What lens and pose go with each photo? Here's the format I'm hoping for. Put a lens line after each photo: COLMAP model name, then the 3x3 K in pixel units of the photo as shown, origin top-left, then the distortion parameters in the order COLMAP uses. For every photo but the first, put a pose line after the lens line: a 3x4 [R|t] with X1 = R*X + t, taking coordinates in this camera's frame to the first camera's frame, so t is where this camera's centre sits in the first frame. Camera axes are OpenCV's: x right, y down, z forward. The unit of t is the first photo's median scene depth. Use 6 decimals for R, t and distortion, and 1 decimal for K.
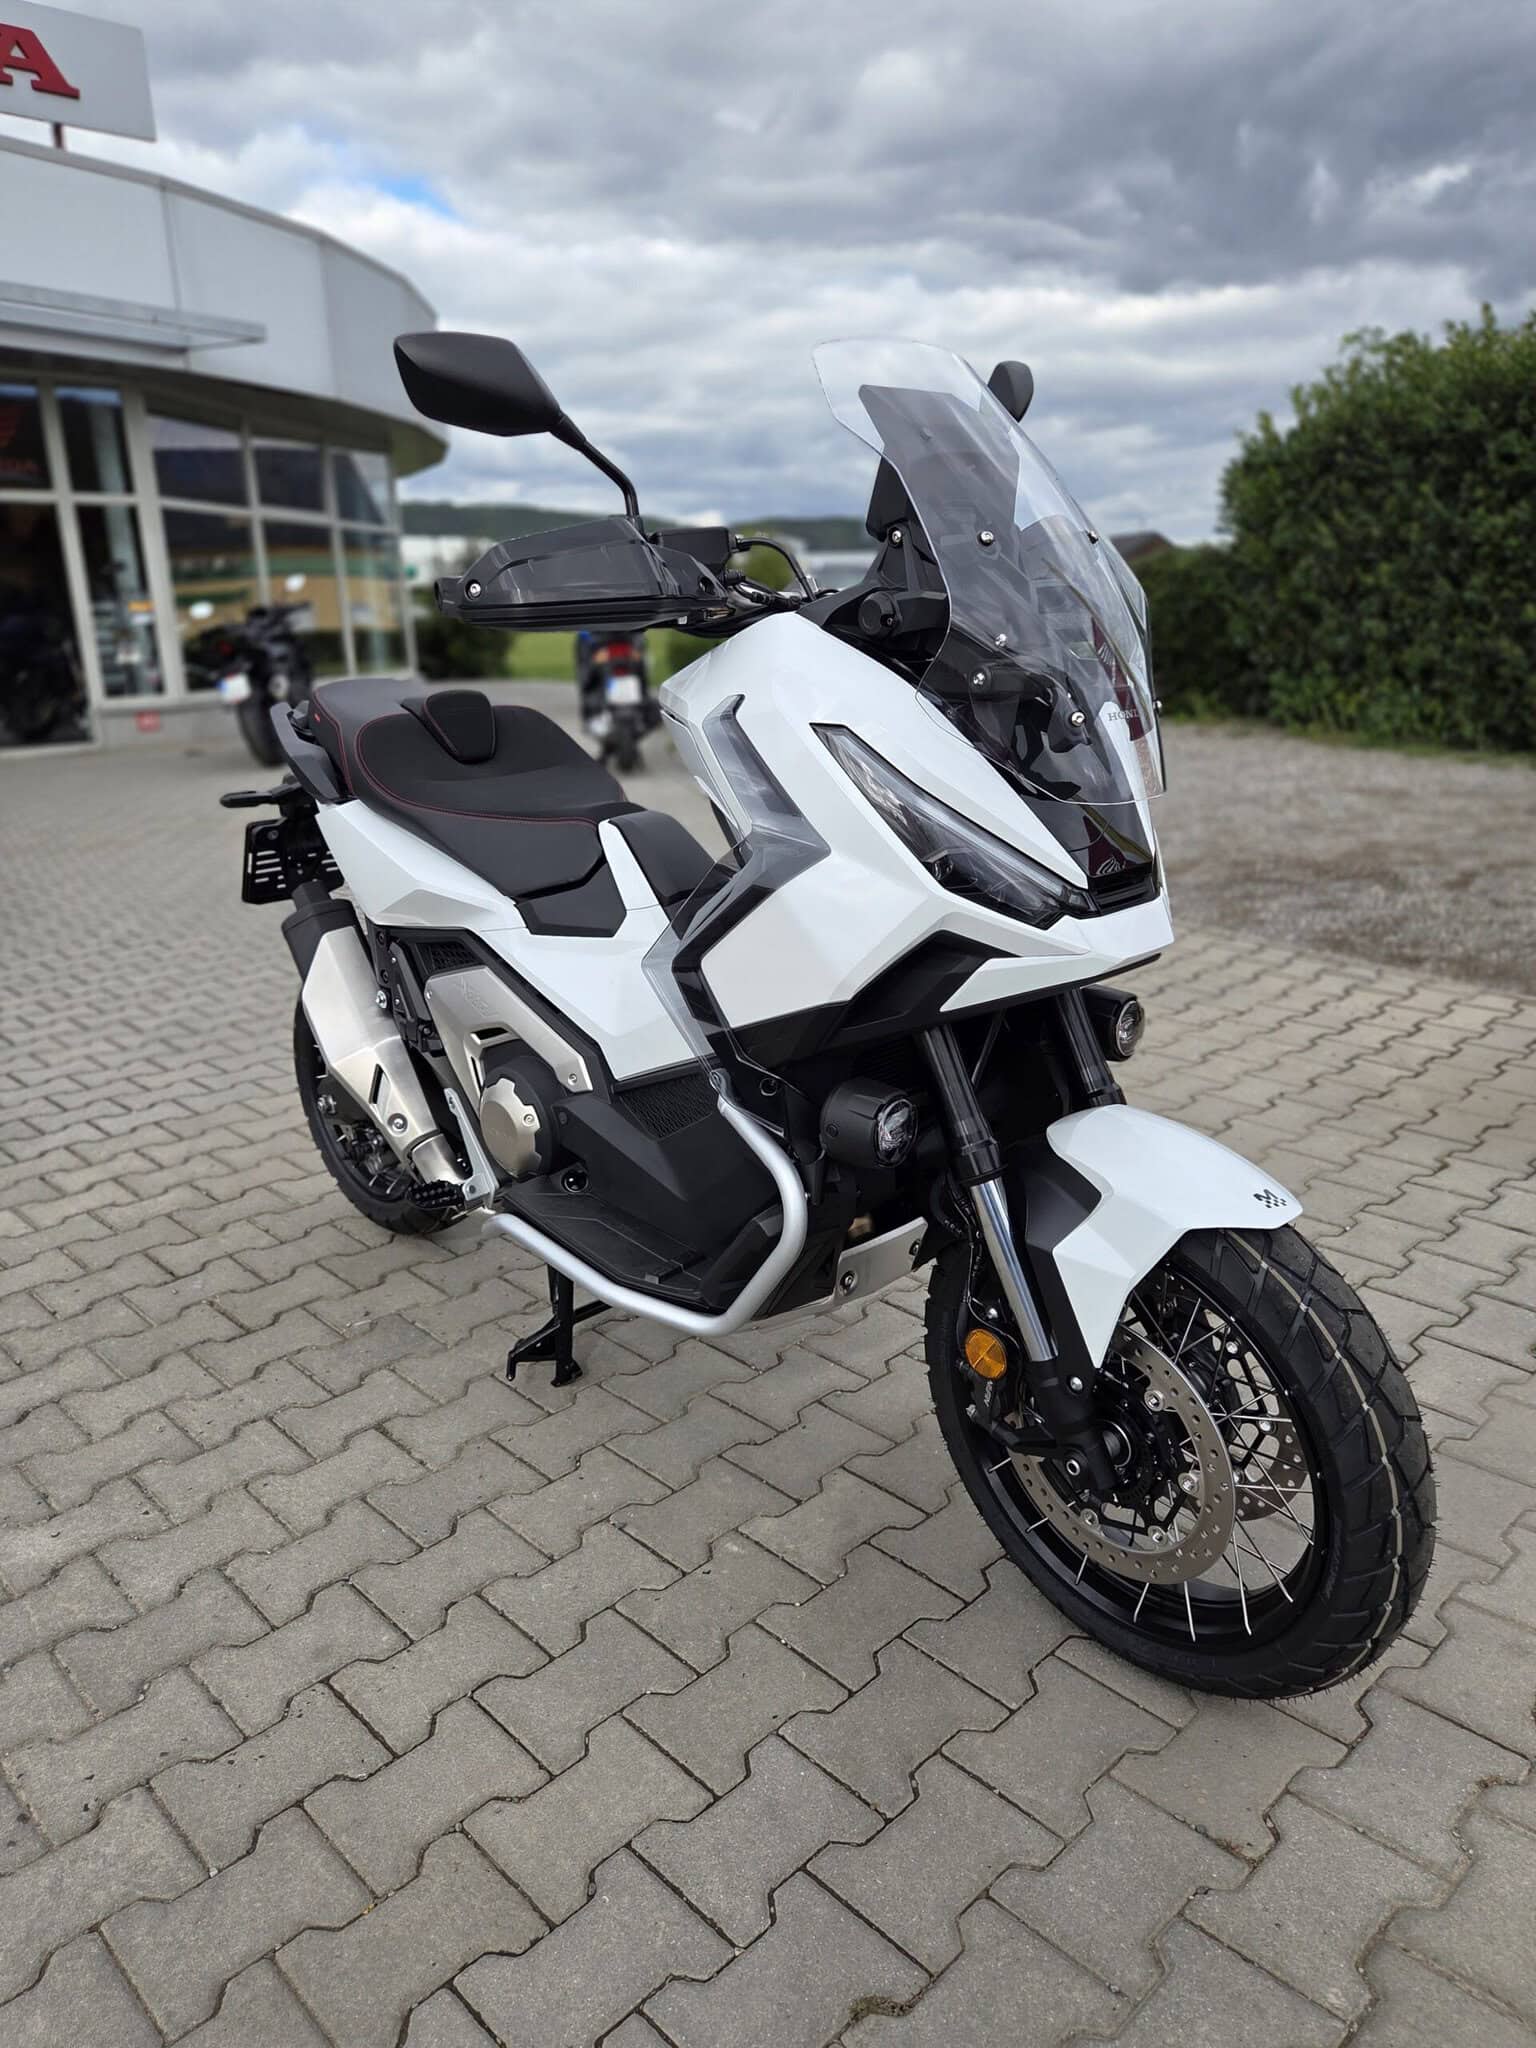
lens RADIAL K [[1442.8, 0, 768.0], [0, 1442.8, 1024.0], [0, 0, 1]] dist [0.076089, -0.060828]
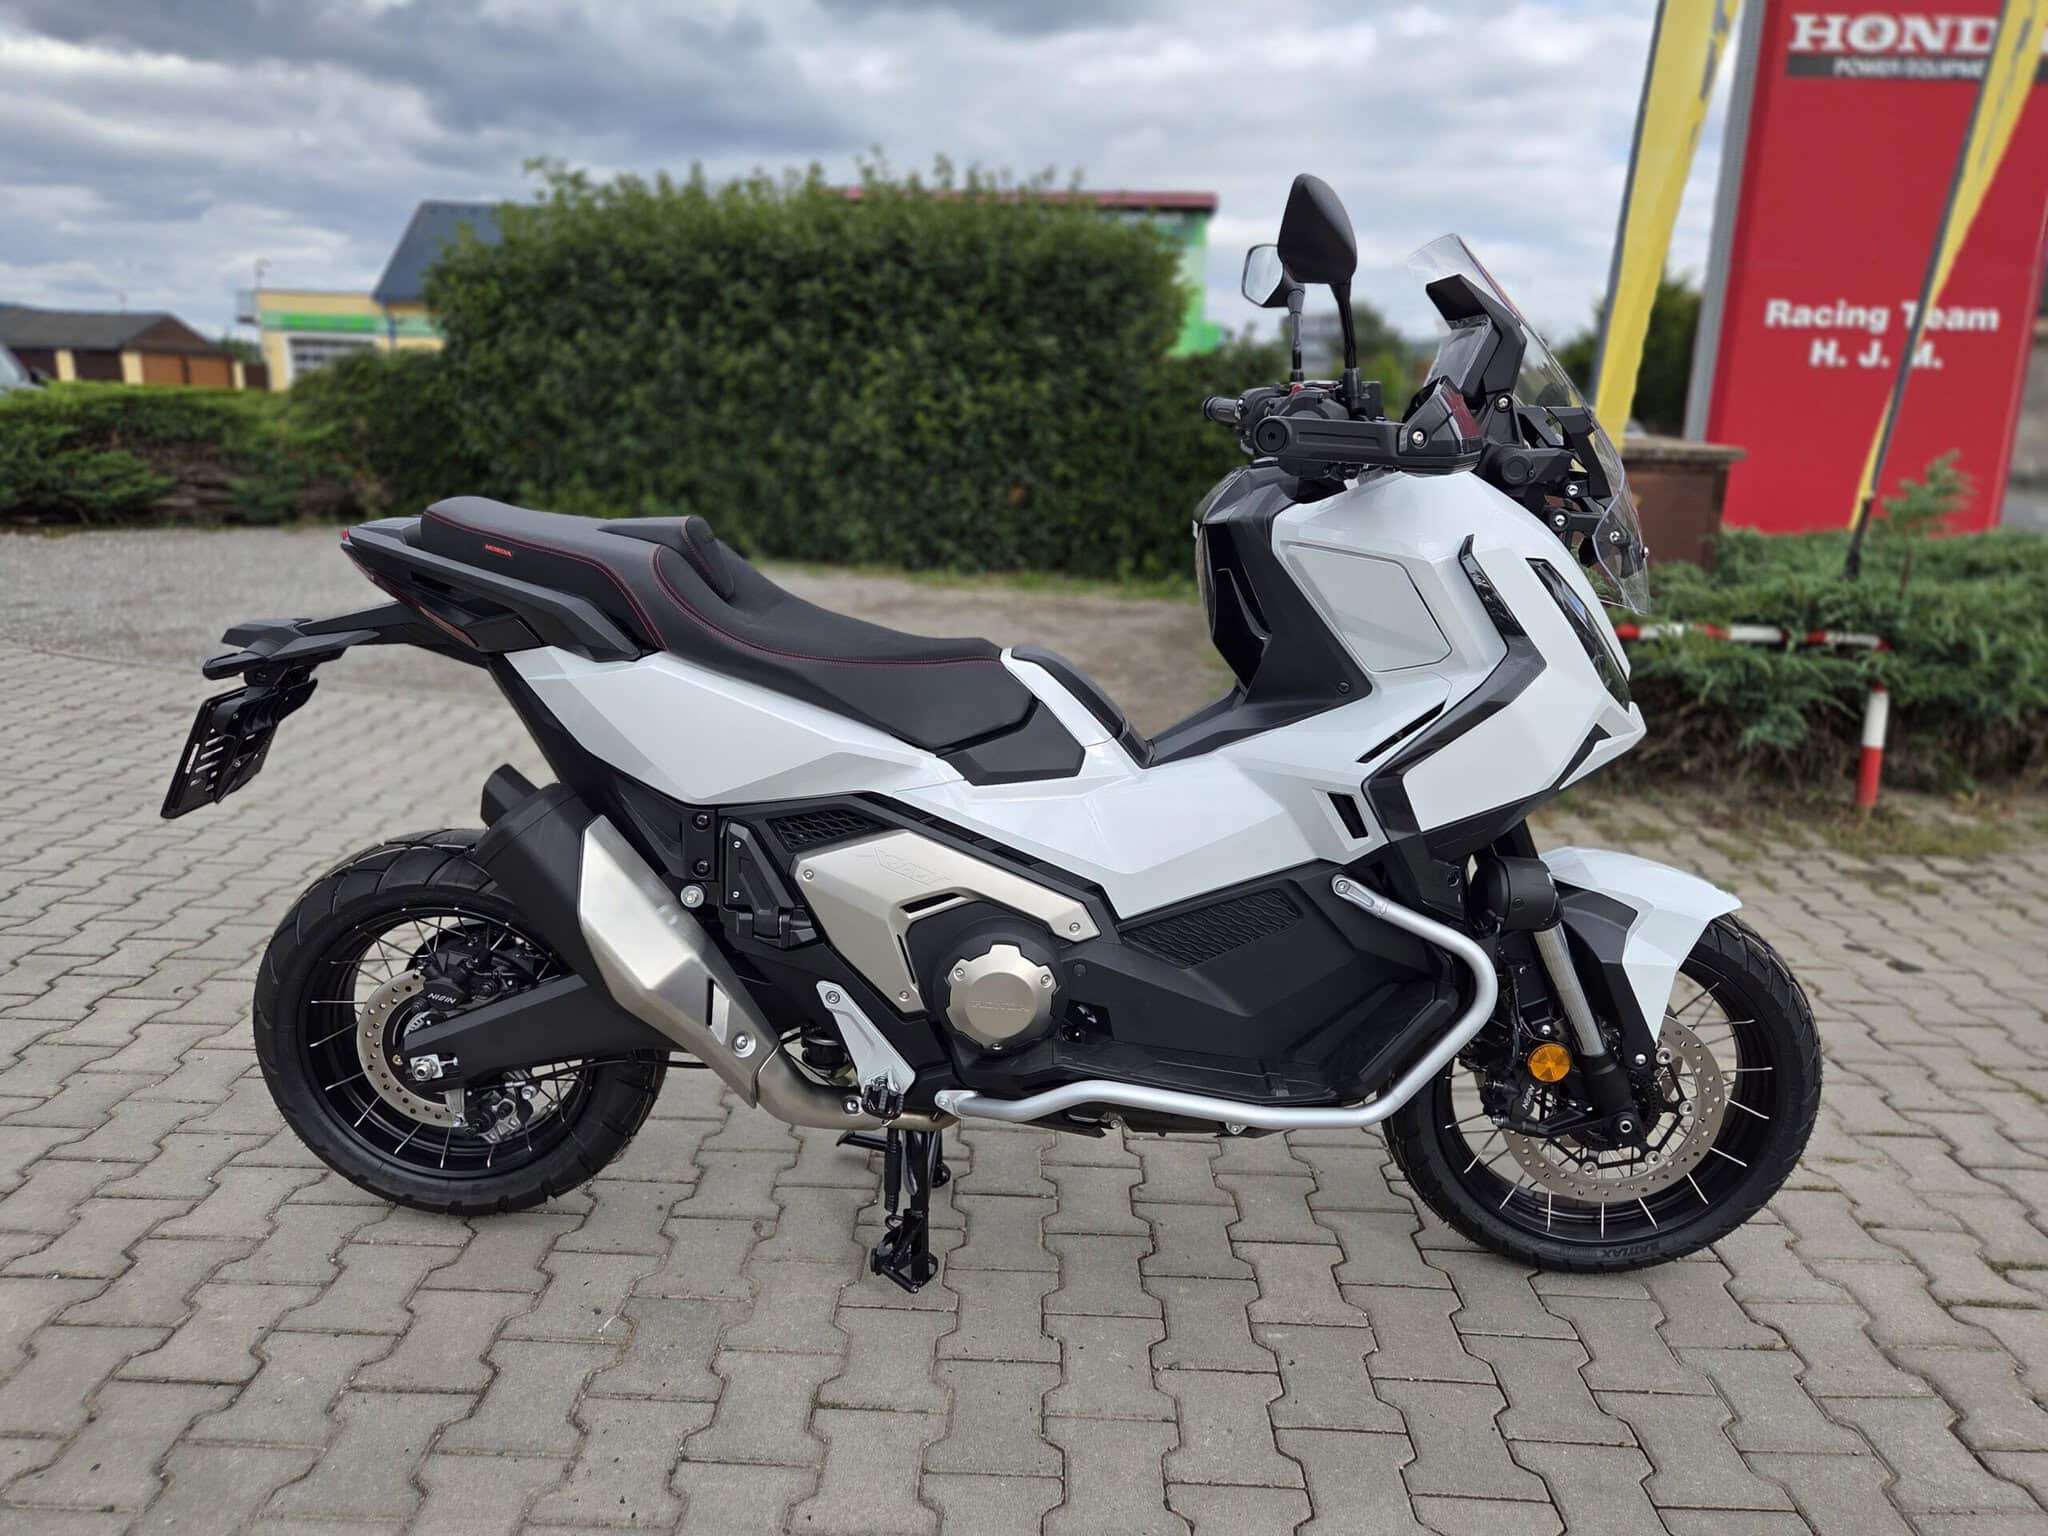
lens RADIAL K [[1442.8, 0, 1025.2], [0, 1442.8, 781.6], [0, 0, 1]] dist [0.076089, -0.060828]
pose [[0.694249, -0.125298, 0.708745, -0.729155], [0.146783, 0.988683, 0.031006, -0.081664], [-0.704608, 0.082506, 0.704783, 0.303874]]
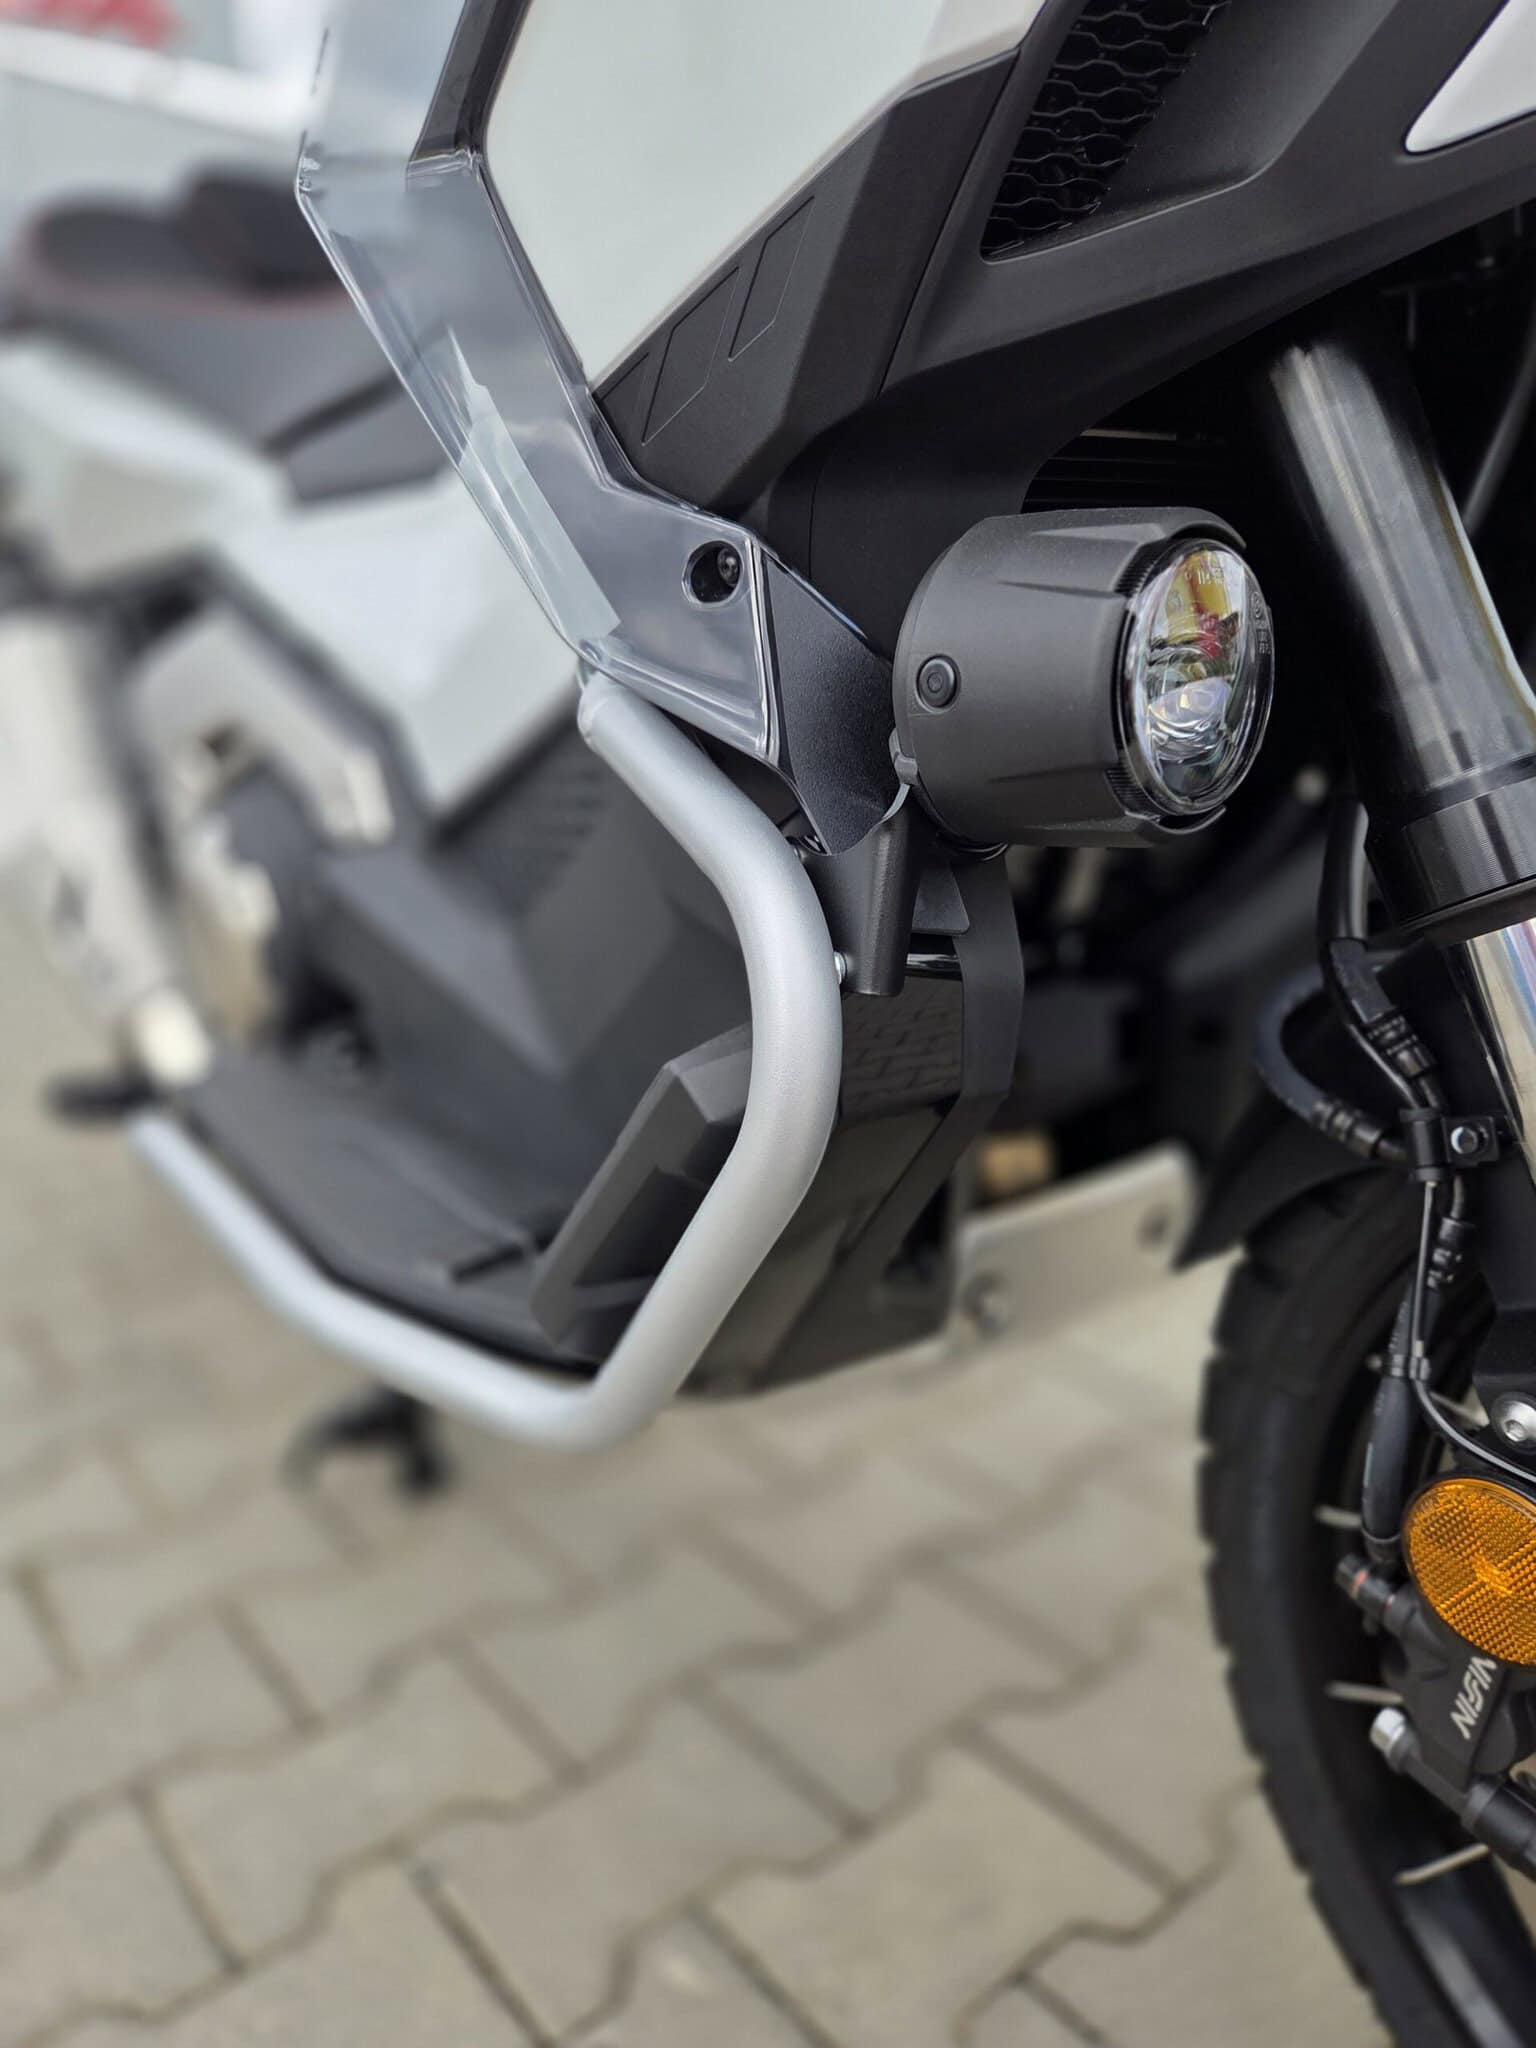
lens RADIAL K [[1442.8, 0, 768.0], [0, 1442.8, 1024.0], [0, 0, 1]] dist [0.076089, -0.060828]
pose [[0.995650, 0.016898, -0.091630, 0.027161], [-0.019370, 0.999470, -0.026157, 0.097193], [0.091139, 0.027818, 0.995450, 0.516054]]
